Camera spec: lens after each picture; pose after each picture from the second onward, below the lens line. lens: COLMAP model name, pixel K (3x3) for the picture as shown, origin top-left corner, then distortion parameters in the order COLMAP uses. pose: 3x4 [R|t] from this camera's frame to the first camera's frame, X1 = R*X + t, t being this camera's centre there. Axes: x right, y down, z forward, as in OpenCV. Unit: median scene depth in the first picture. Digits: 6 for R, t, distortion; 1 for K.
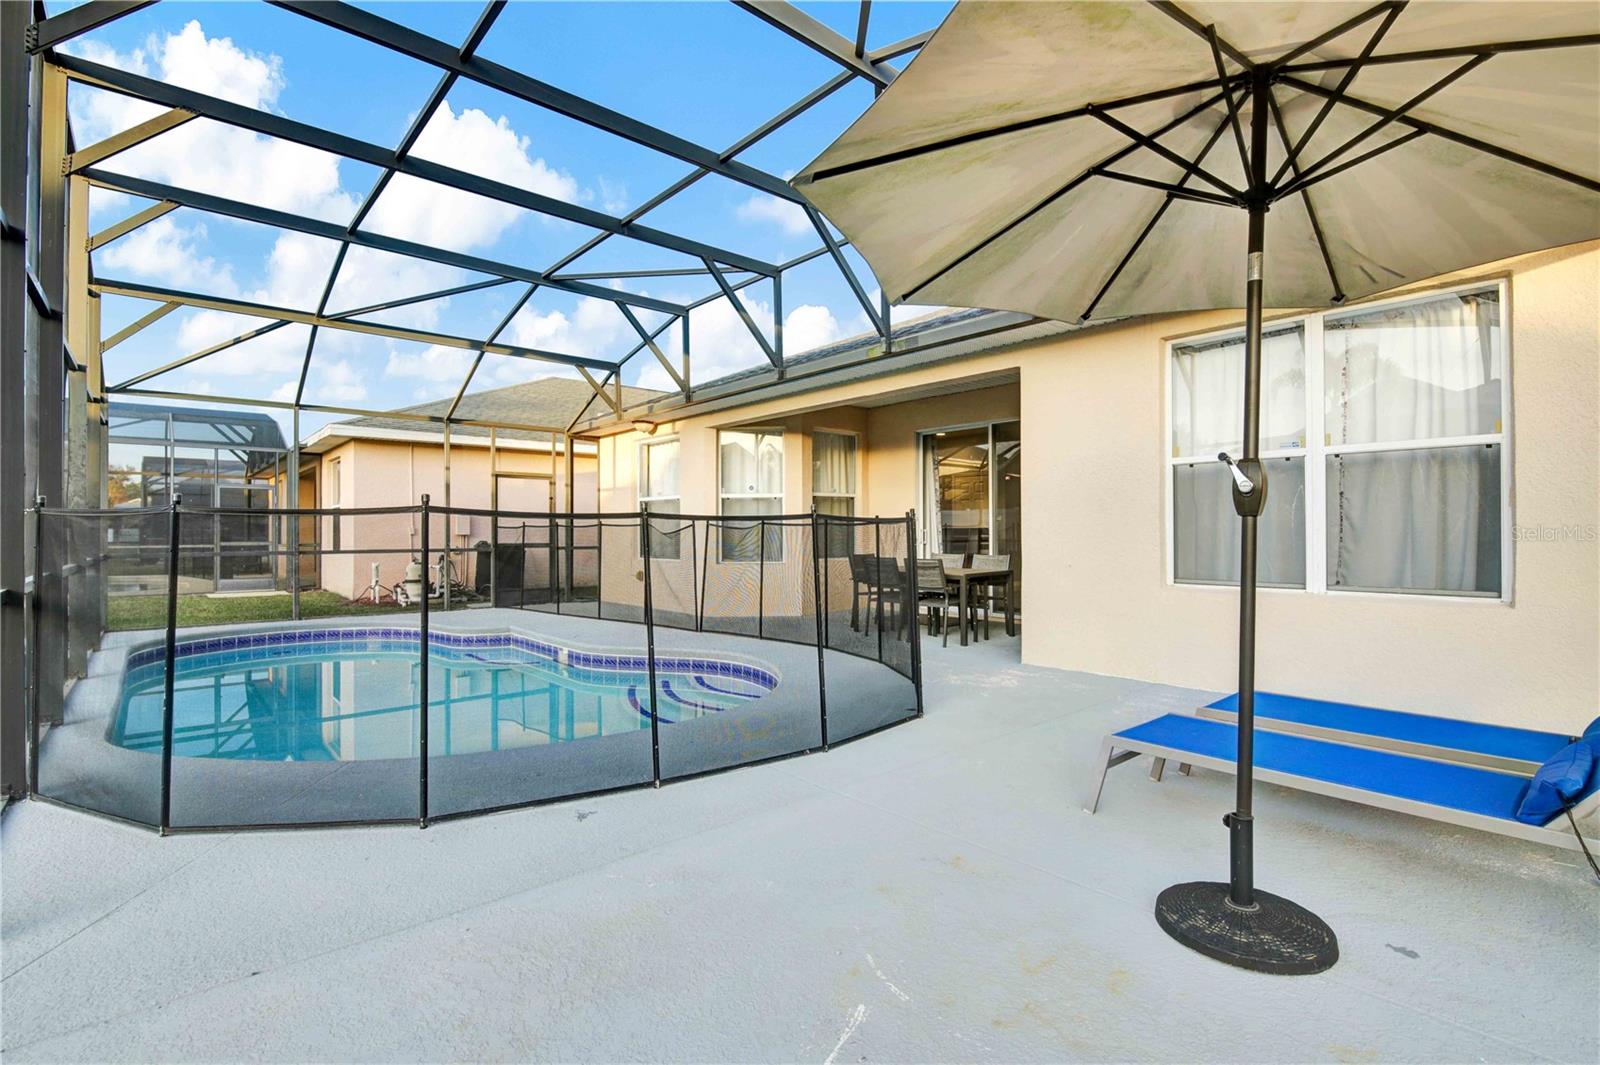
lens RADIAL K [[722.4, 0, 800.0], [0, 722.4, 532.5], [0, 0, 1]] dist [-0.000917, -0.006695]
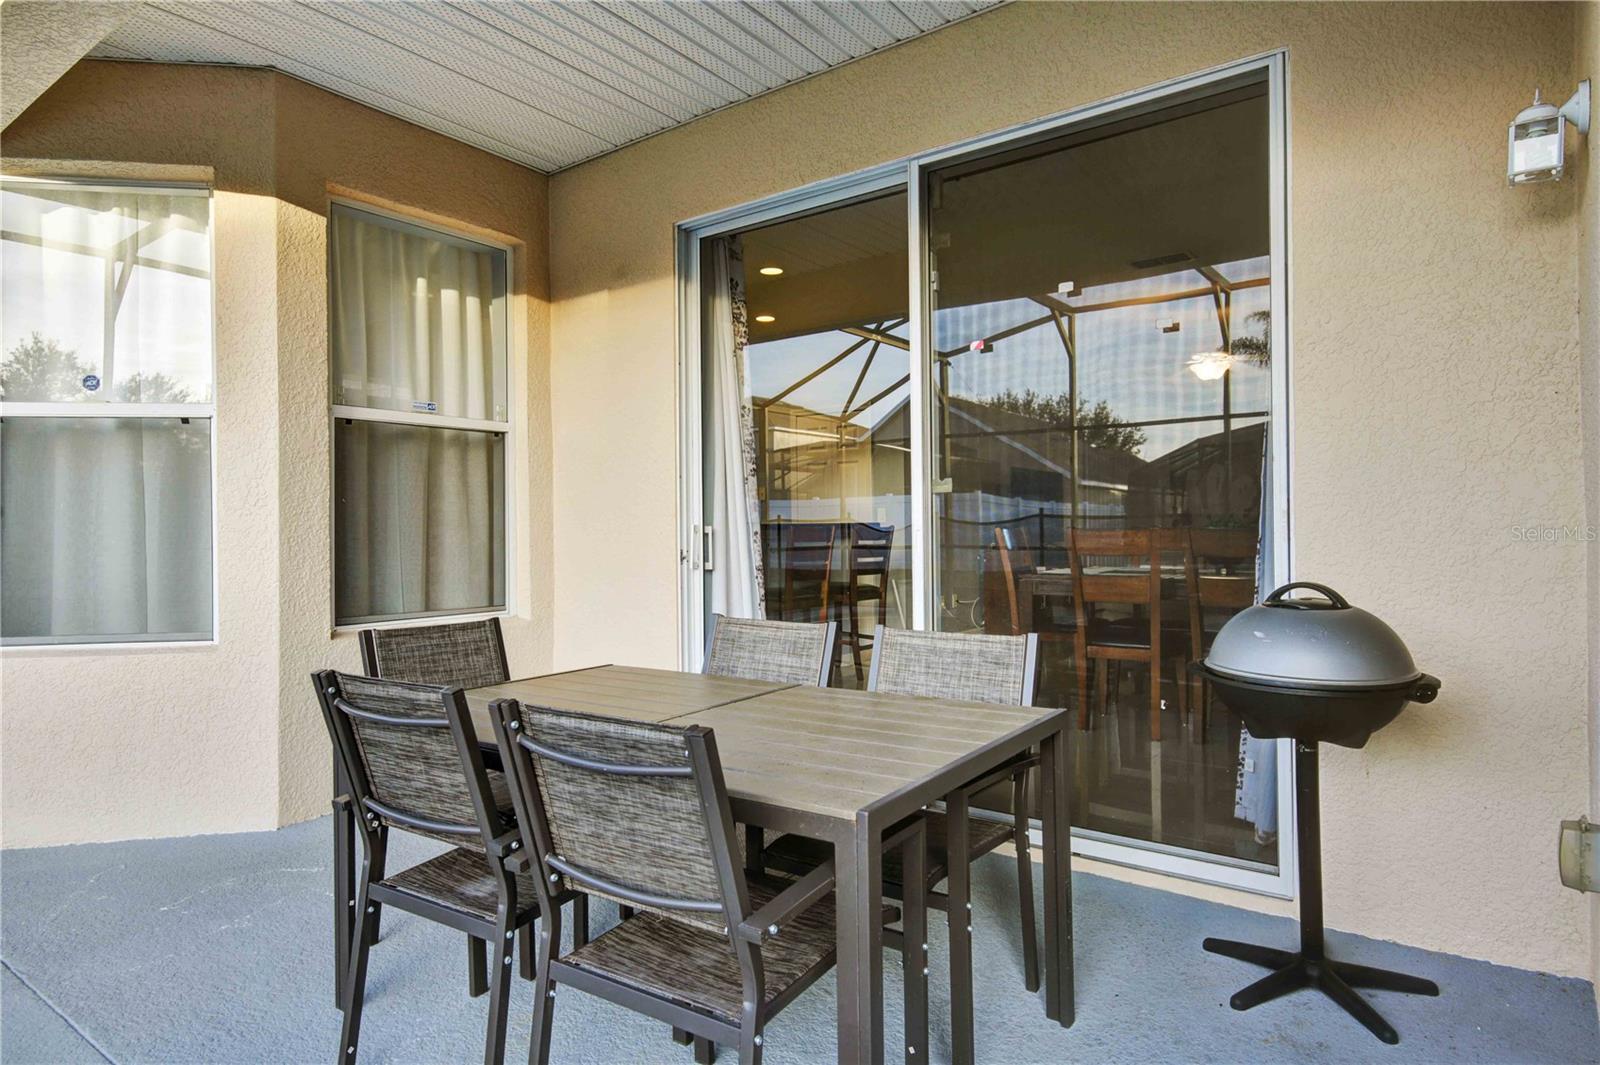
lens RADIAL K [[899.4, 0, 800.0], [0, 899.4, 532.5], [0, 0, 1]] dist [0.000174, -0.000688]
pose [[0.978583, -0.005388, 0.205781, 0.130787], [0.005330, 0.999985, 0.000836, -0.002246], [-0.205783, 0.000279, 0.978598, 0.602746]]
